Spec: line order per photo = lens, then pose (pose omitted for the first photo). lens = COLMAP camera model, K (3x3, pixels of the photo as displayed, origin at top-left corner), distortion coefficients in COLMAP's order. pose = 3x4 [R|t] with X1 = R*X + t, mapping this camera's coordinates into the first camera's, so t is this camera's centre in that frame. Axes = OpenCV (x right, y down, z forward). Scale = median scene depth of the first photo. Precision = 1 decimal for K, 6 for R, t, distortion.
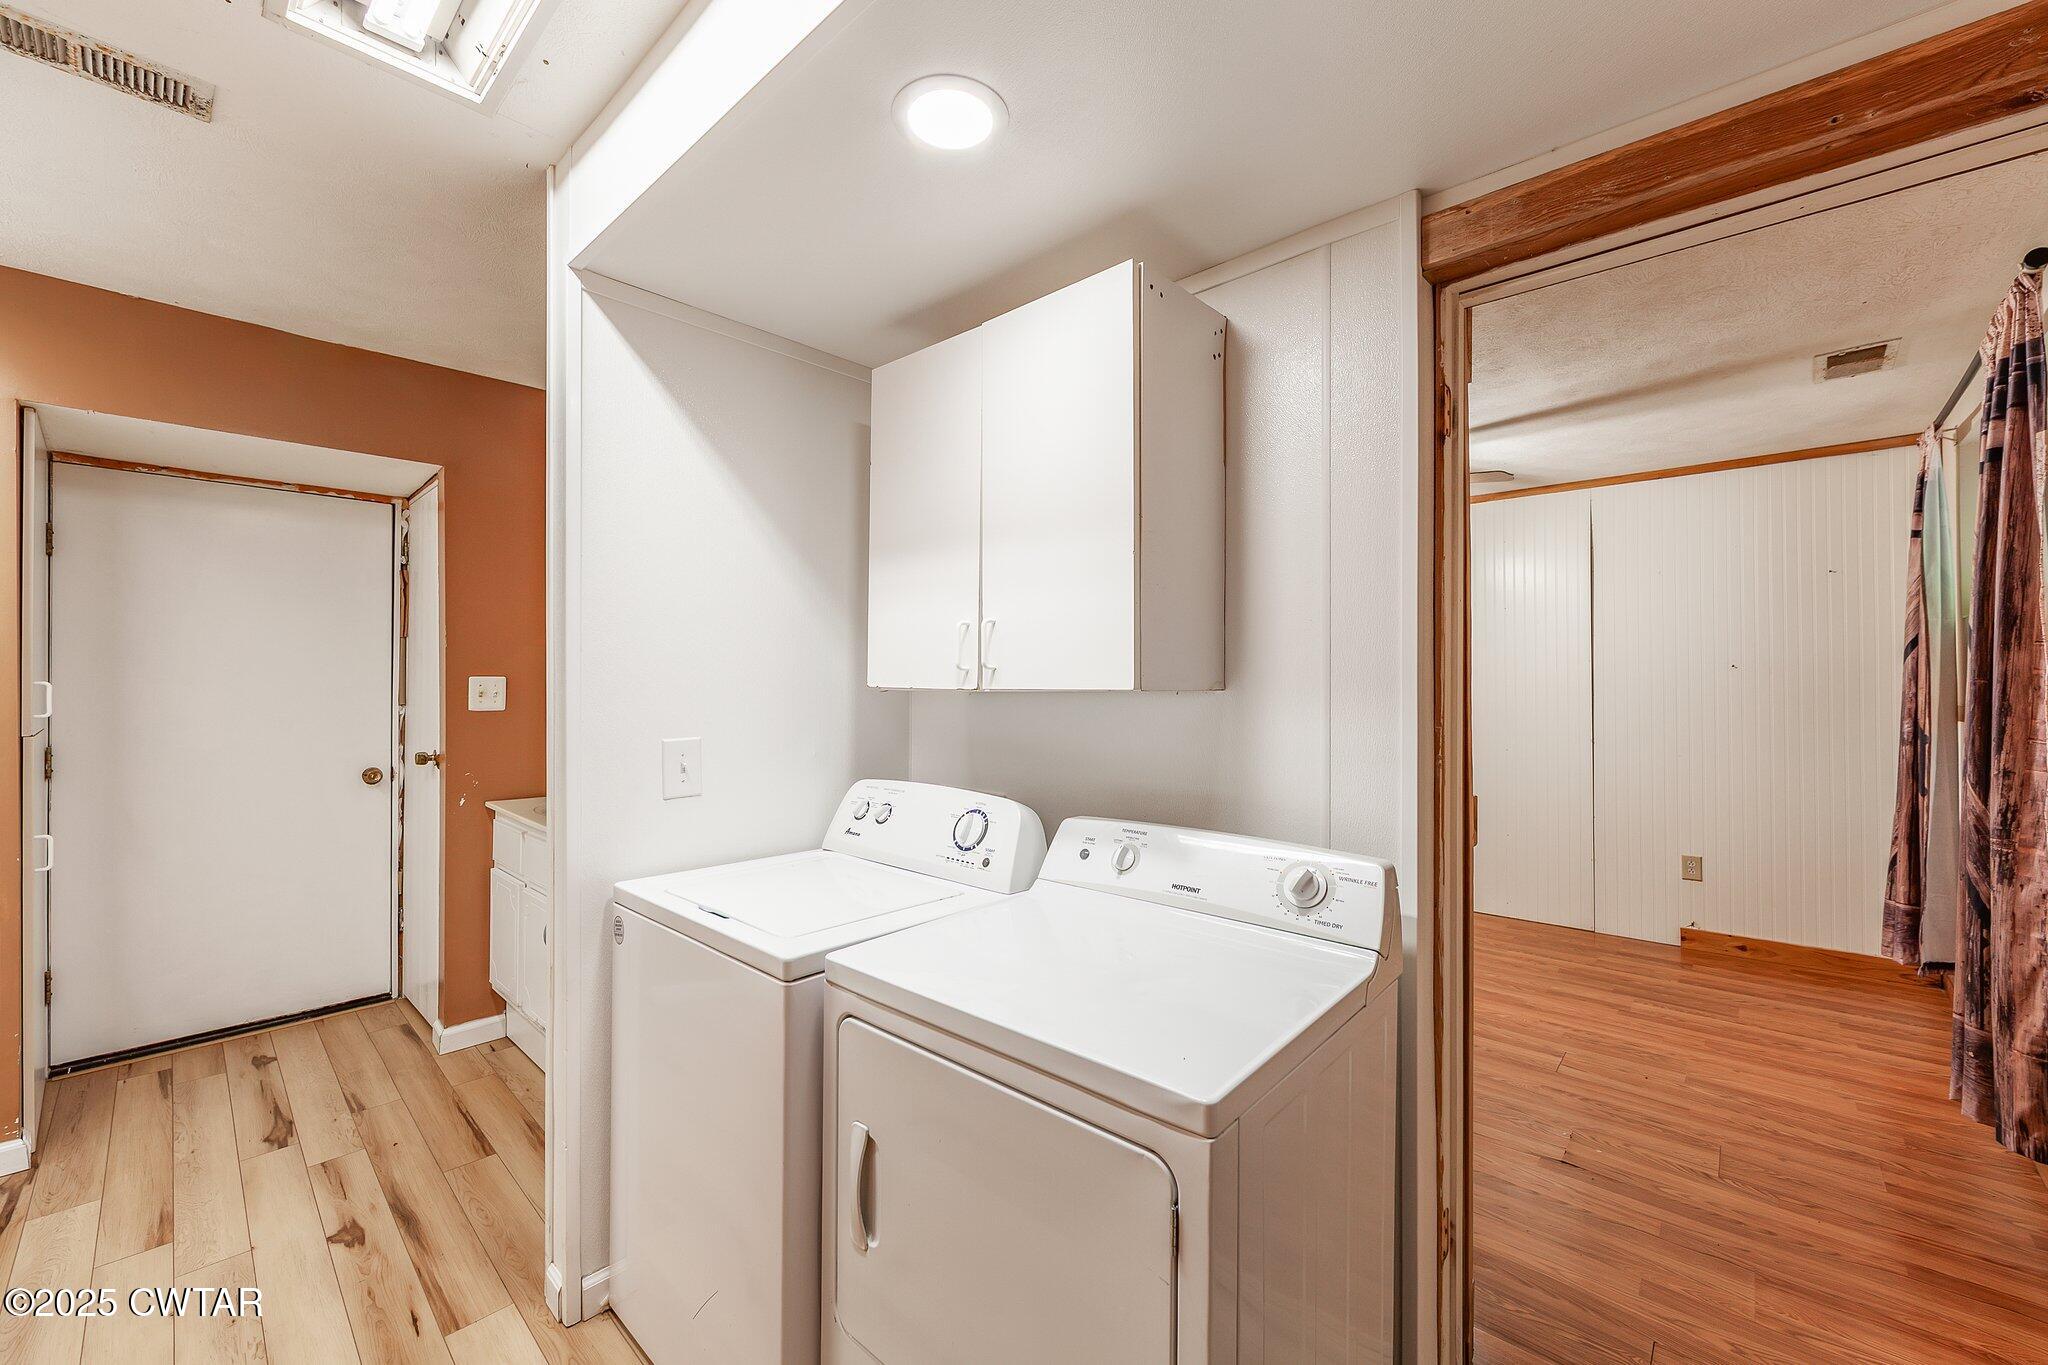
lens RADIAL K [[811.9, 0, 1031.5], [0, 811.9, 682.1], [0, 0, 1]] dist [-0.001689, 0.000063]
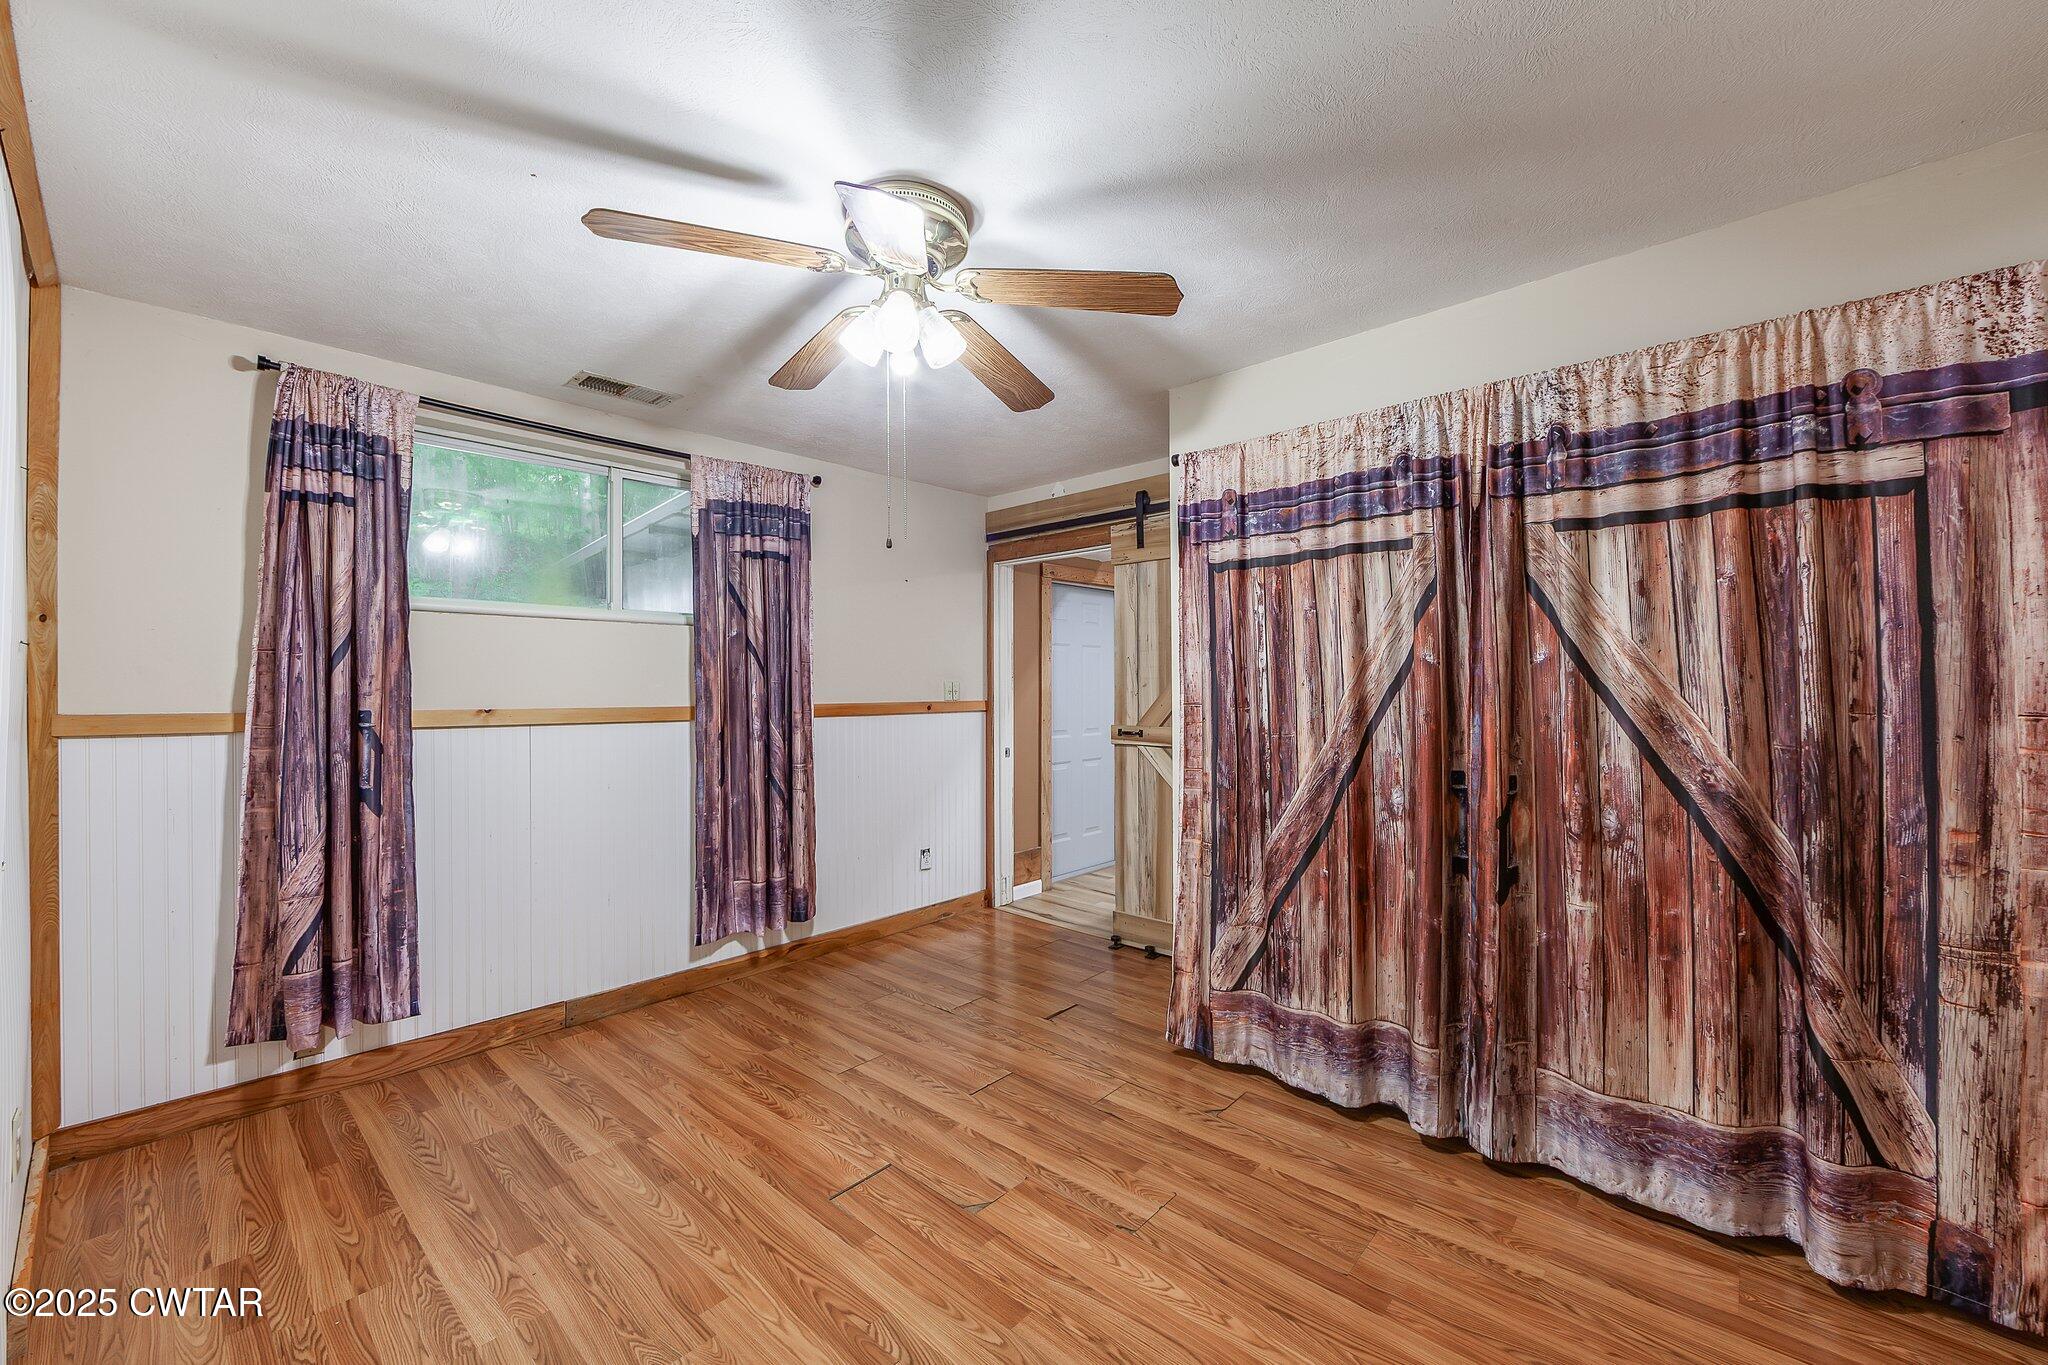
lens RADIAL K [[811.9, 0, 1022.0], [0, 811.9, 687.3], [0, 0, 1]] dist [-0.001689, 0.000063]
pose [[-0.999940, -0.004277, 0.010133, 0.309872], [-0.004474, 0.999800, -0.019509, 0.009884], [-0.010047, -0.019553, -0.999758, 1.414878]]
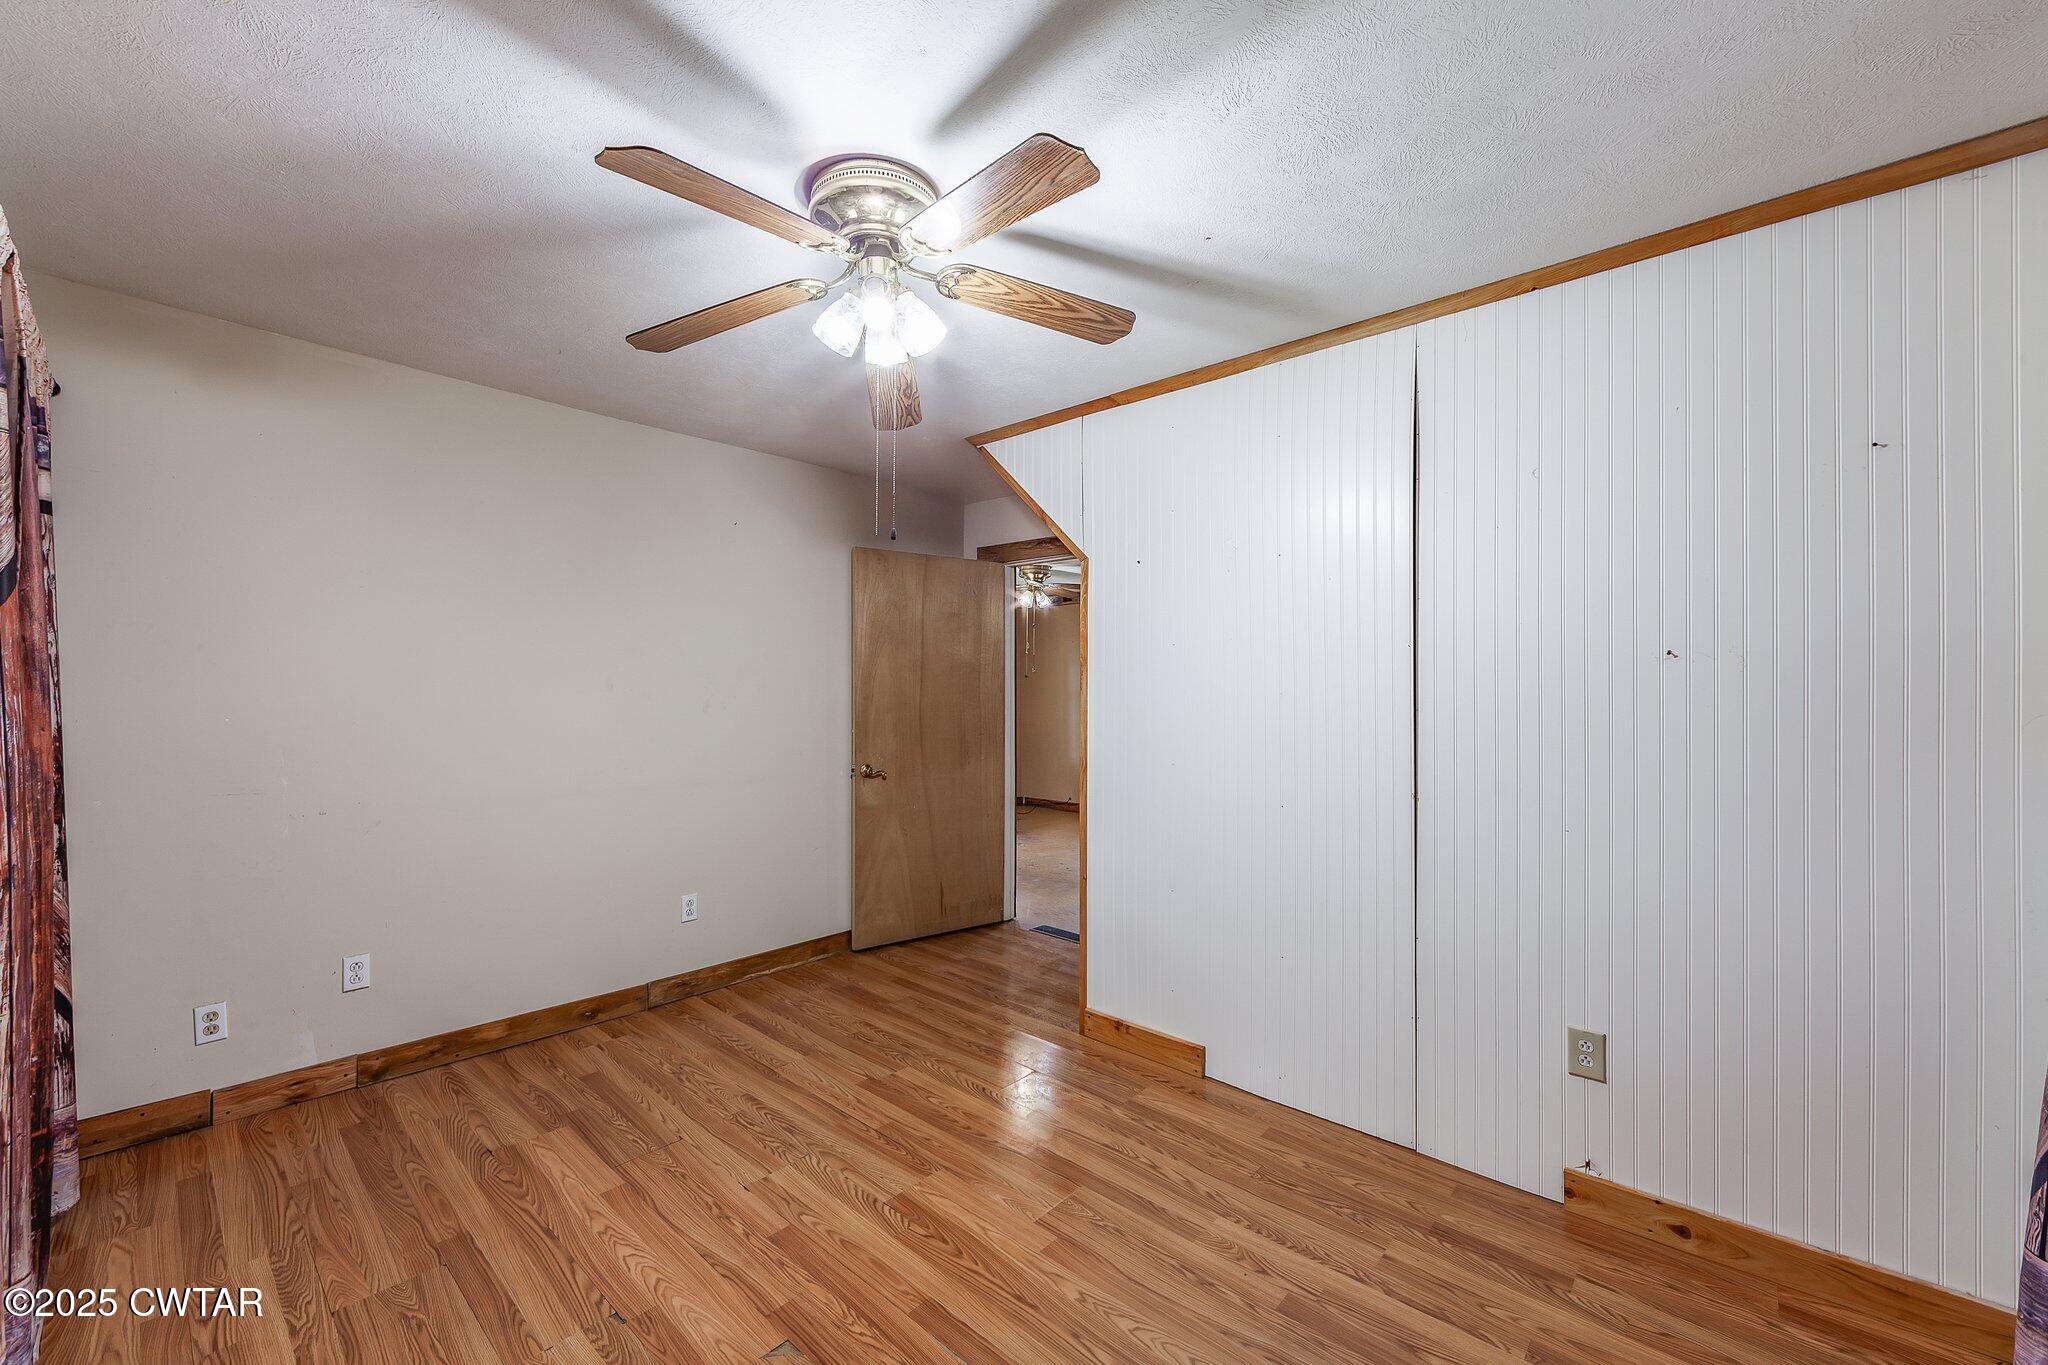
lens RADIAL K [[811.9, 0, 1018.4], [0, 811.9, 685.3], [0, 0, 1]] dist [-0.001689, 0.000063]
pose [[0.999935, 0.000128, -0.011386, 0.465610], [0.000027, 0.999908, 0.013562, -0.008859], [0.011386, -0.013561, 0.999843, 0.492990]]
